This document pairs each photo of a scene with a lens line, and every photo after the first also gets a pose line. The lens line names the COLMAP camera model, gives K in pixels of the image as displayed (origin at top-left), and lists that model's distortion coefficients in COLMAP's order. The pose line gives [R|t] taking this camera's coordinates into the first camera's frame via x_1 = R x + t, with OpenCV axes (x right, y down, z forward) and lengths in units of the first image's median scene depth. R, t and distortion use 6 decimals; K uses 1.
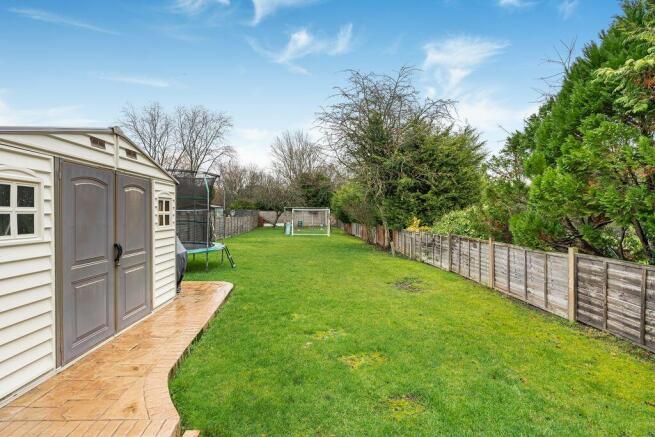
lens RADIAL K [[306.0, 0, 317.7], [0, 306.0, 209.8], [0, 0, 1]] dist [-0.005019, -0.001329]
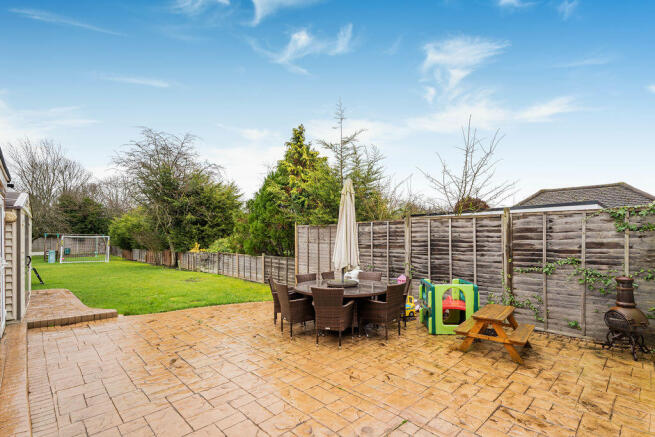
lens RADIAL K [[295.7, 0, 328.1], [0, 295.7, 236.4], [0, 0, 1]] dist [0.006613, -0.001275]
pose [[0.744940, 0.006767, 0.667098, -0.222857], [-0.005289, 0.999977, -0.004238, -0.003063], [-0.667111, -0.000371, 0.744958, -0.674731]]
